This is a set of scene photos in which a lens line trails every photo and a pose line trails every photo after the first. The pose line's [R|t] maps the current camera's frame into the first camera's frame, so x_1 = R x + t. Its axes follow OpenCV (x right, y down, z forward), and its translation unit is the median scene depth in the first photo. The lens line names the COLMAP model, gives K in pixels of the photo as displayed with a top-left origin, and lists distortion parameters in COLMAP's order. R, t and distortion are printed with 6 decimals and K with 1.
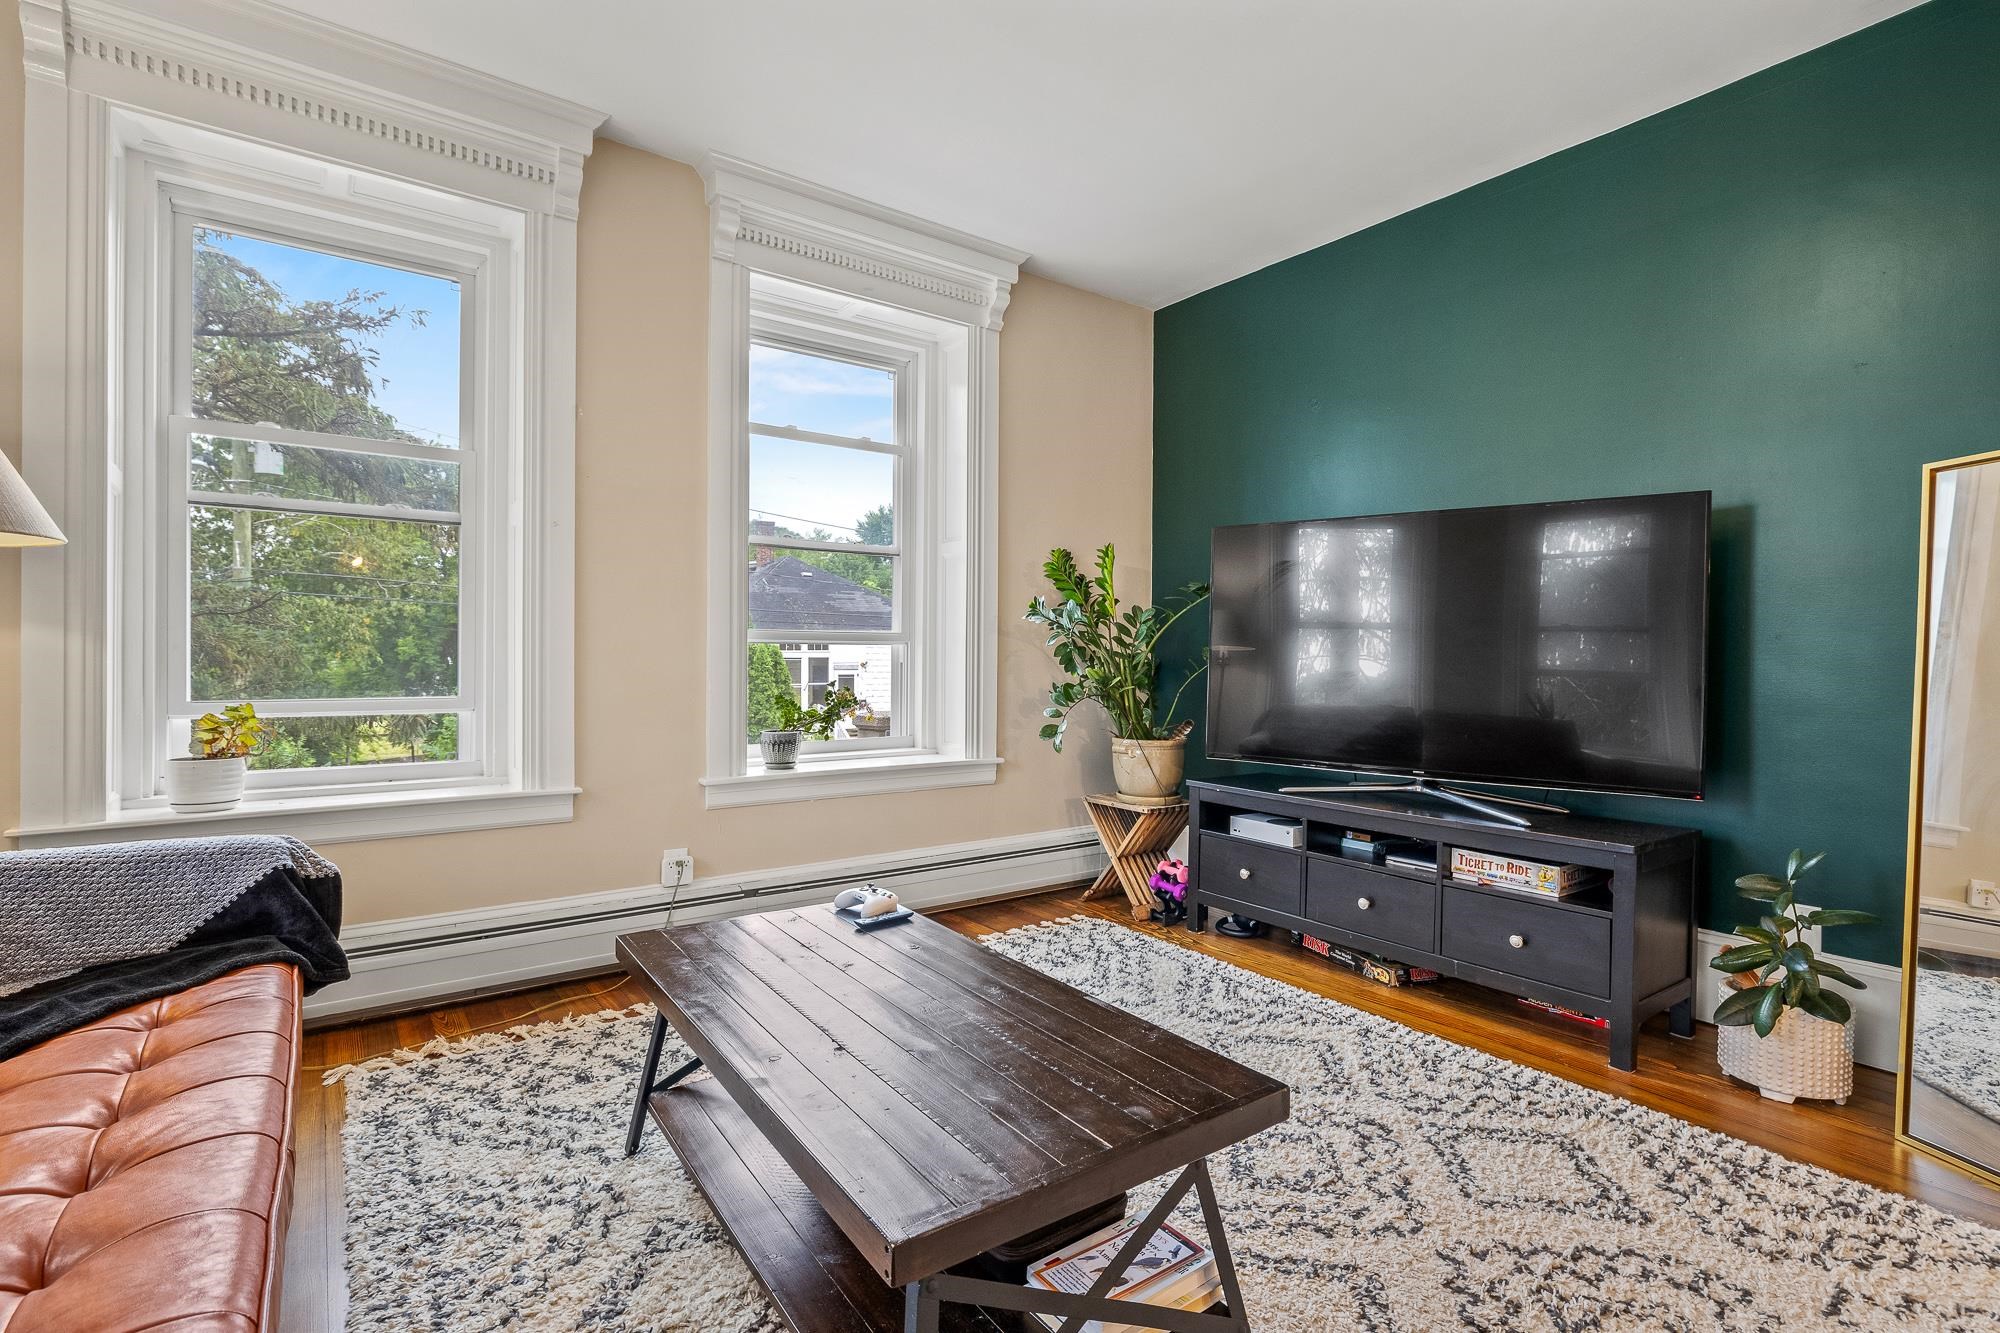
lens RADIAL K [[937.4, 0, 997.2], [0, 937.4, 659.2], [0, 0, 1]] dist [0.000064, 0.000433]
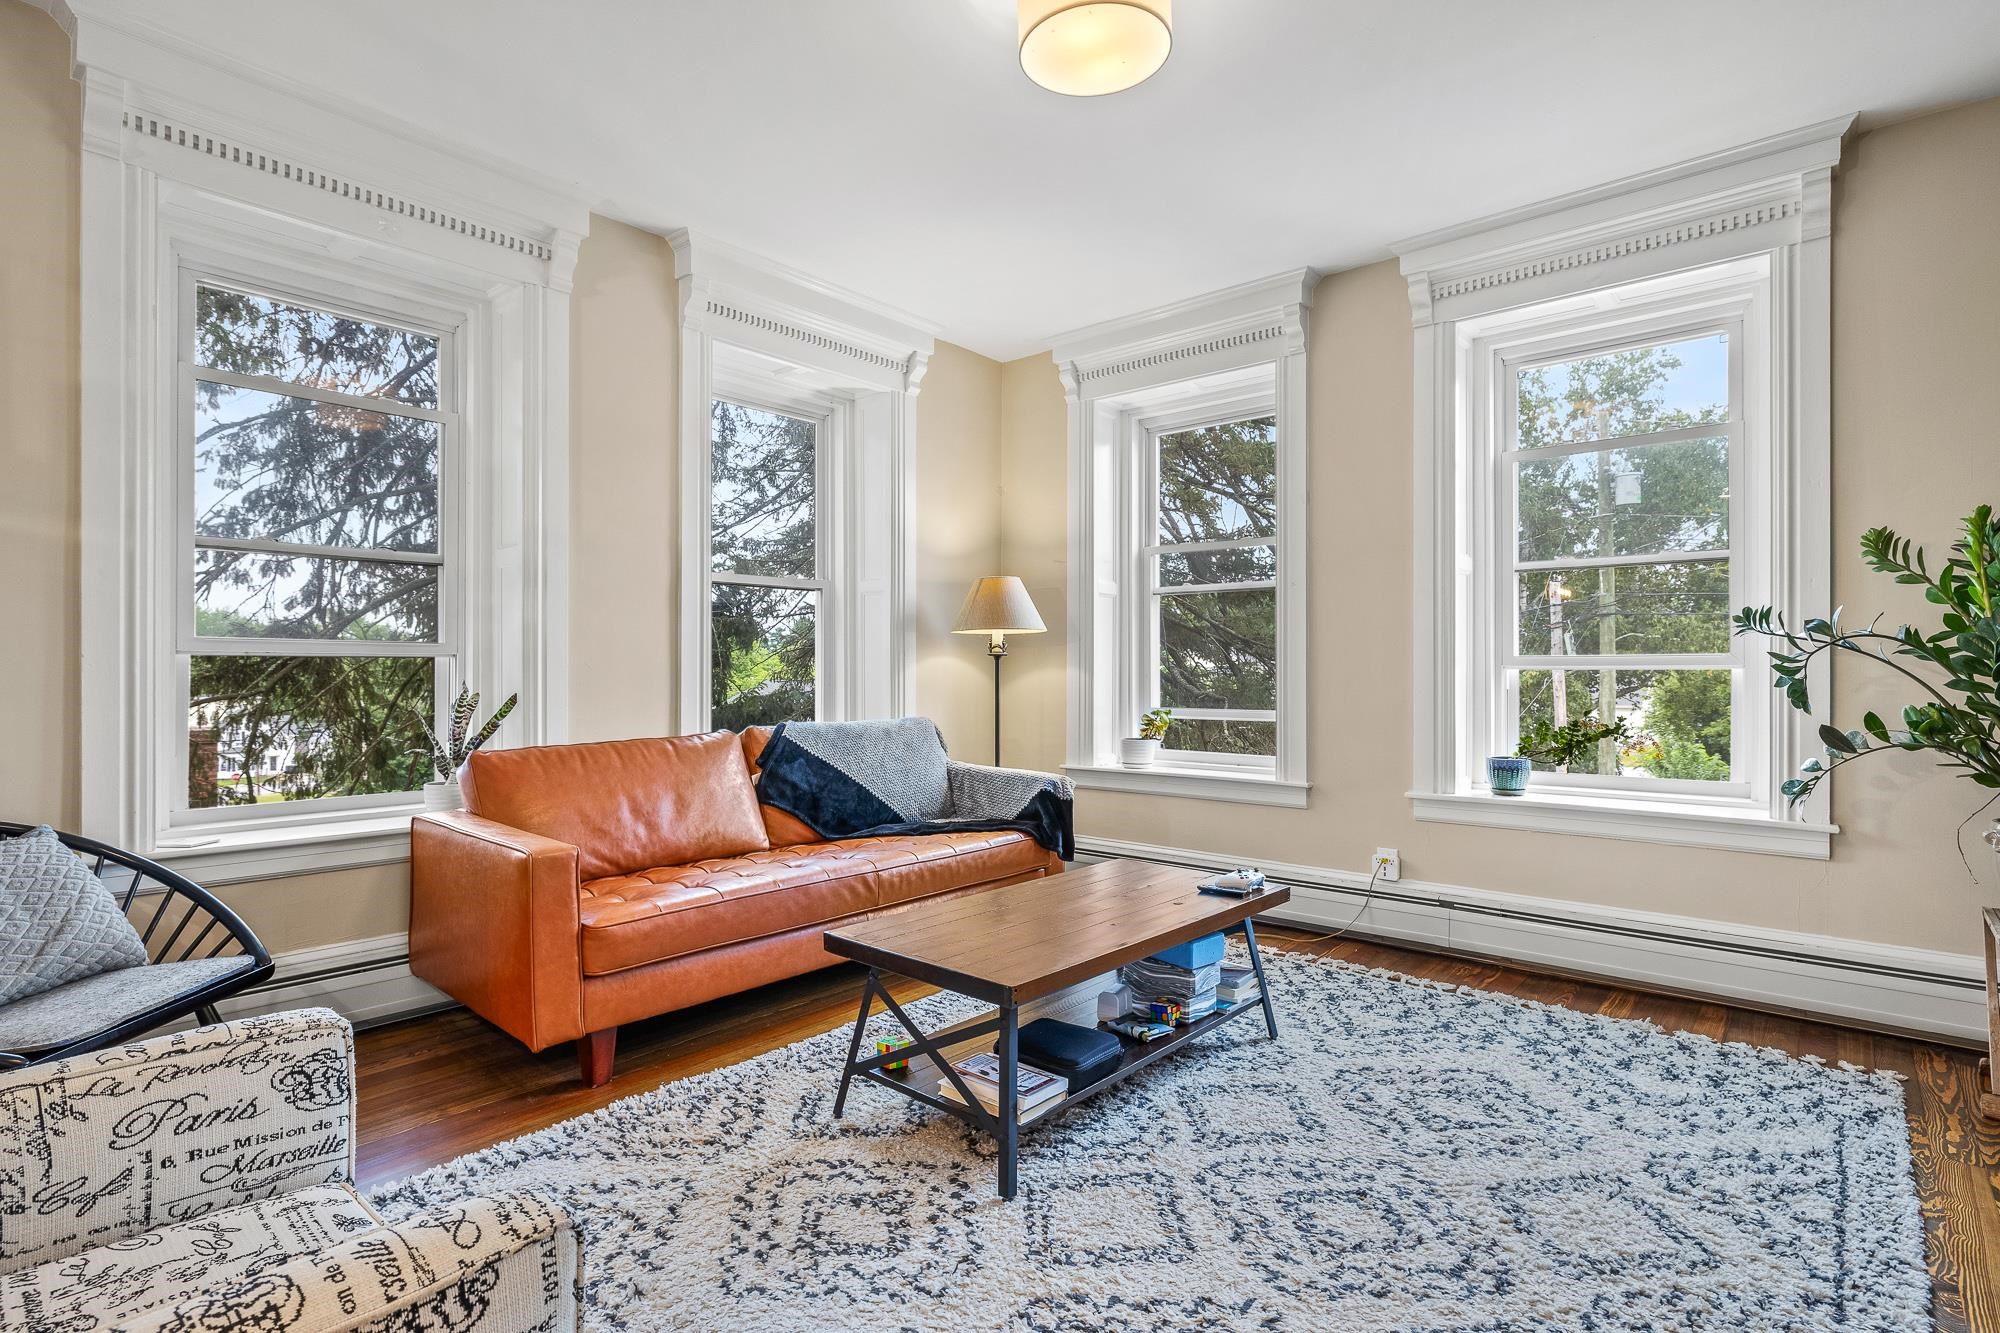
lens RADIAL K [[983.1, 0, 1004.8], [0, 983.1, 660.2], [0, 0, 1]] dist [-0.001223, 0.000183]
pose [[0.221388, -0.015905, -0.975056, 0.748910], [0.001745, 0.999872, -0.015913, -0.012471], [0.975184, 0.001821, 0.221388, 0.269534]]
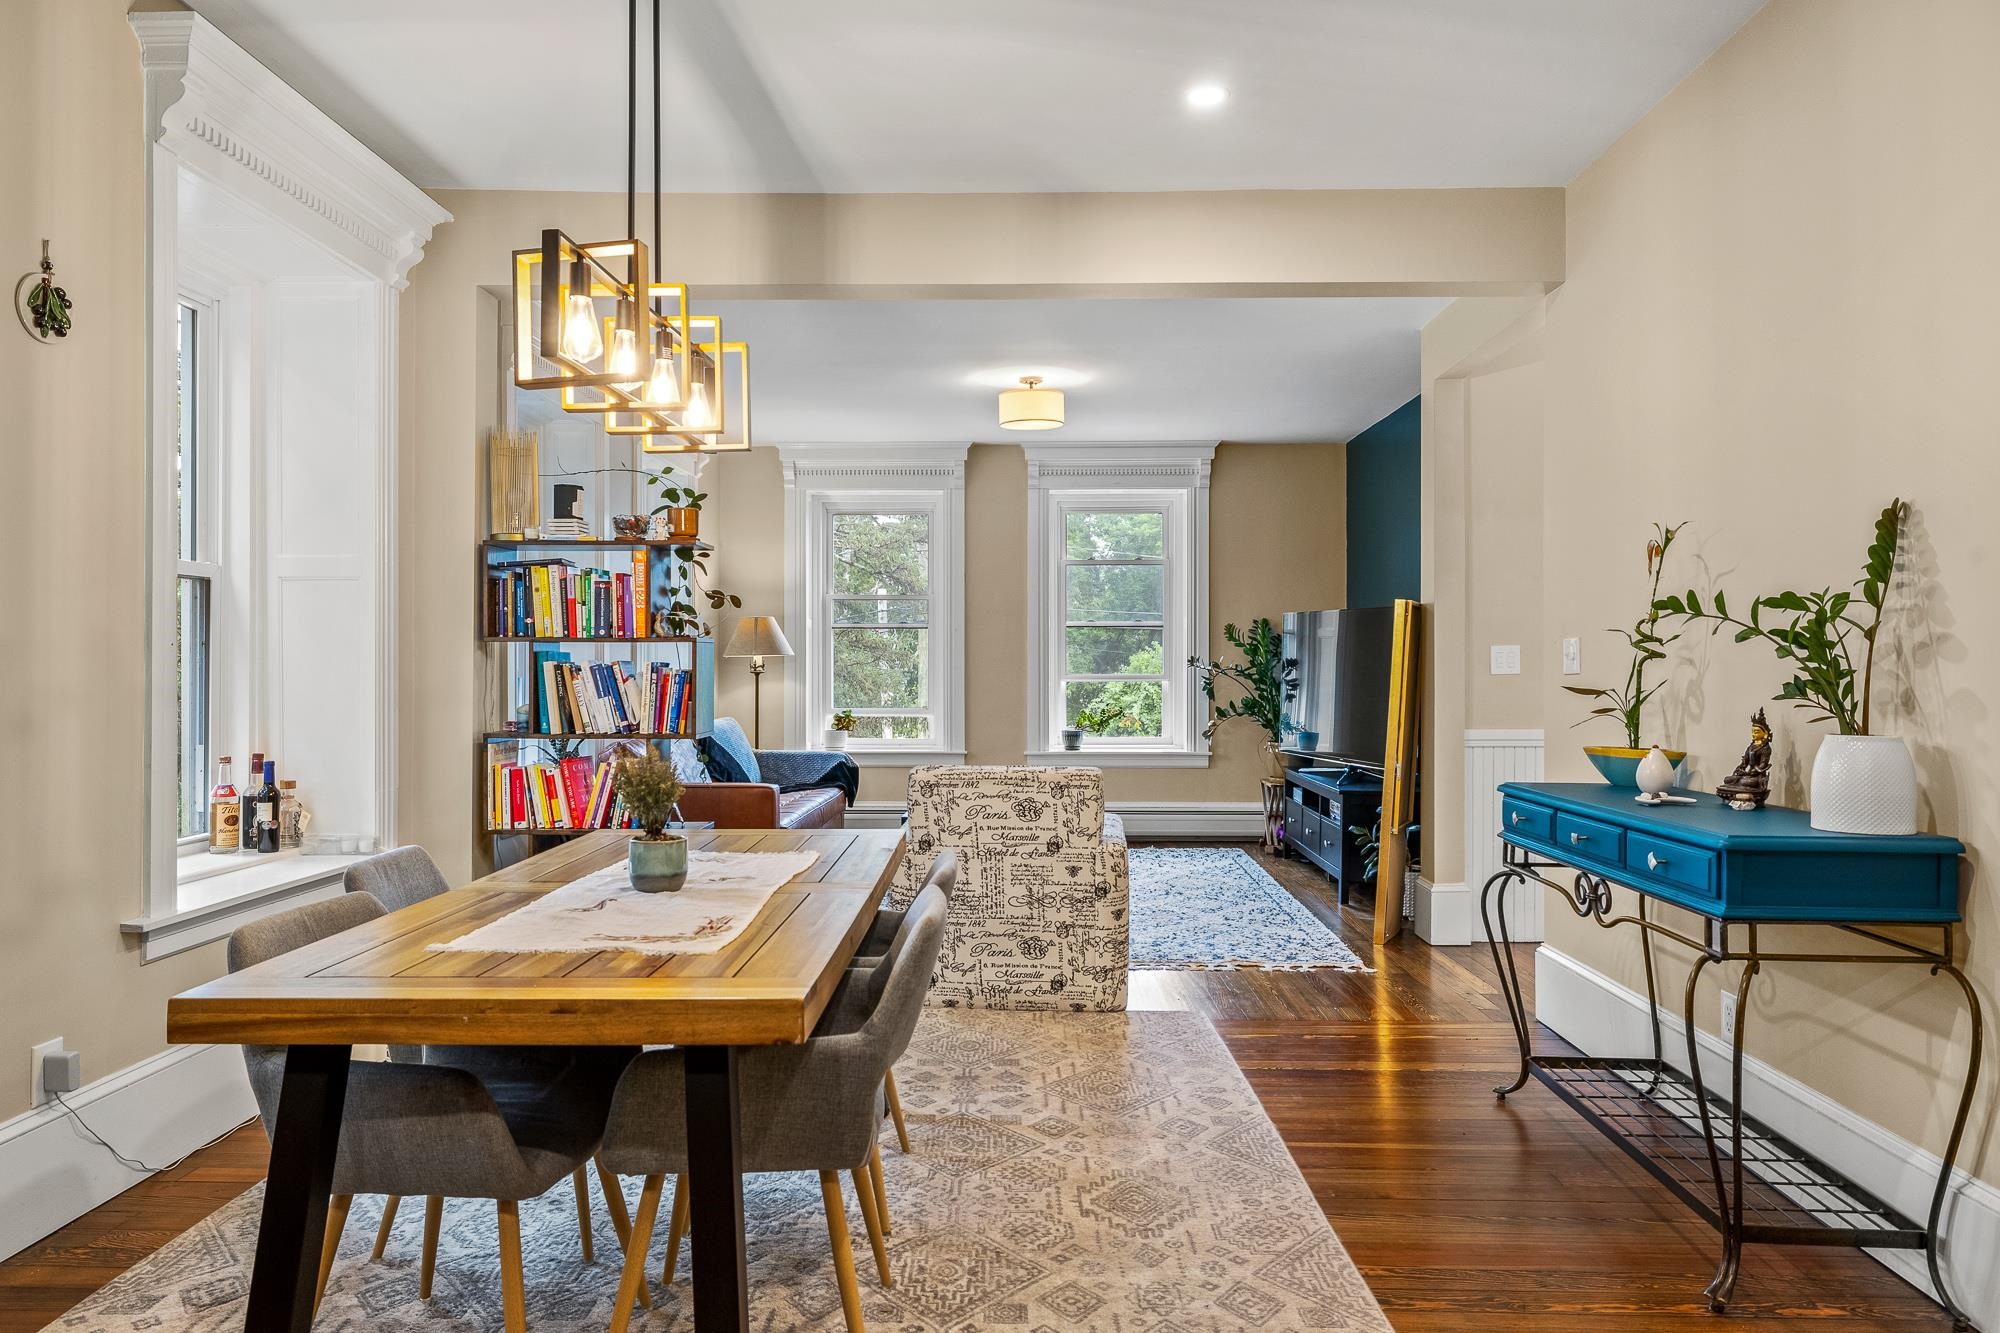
lens RADIAL K [[1236.1, 0, 999.0], [0, 1236.1, 667.6], [0, 0, 1]] dist [-0.001162, -0.000121]
pose [[0.795783, -0.005756, -0.605555, 1.257731], [0.005447, 0.999982, -0.002347, -0.045431], [0.605558, -0.001431, 0.795800, -1.144417]]
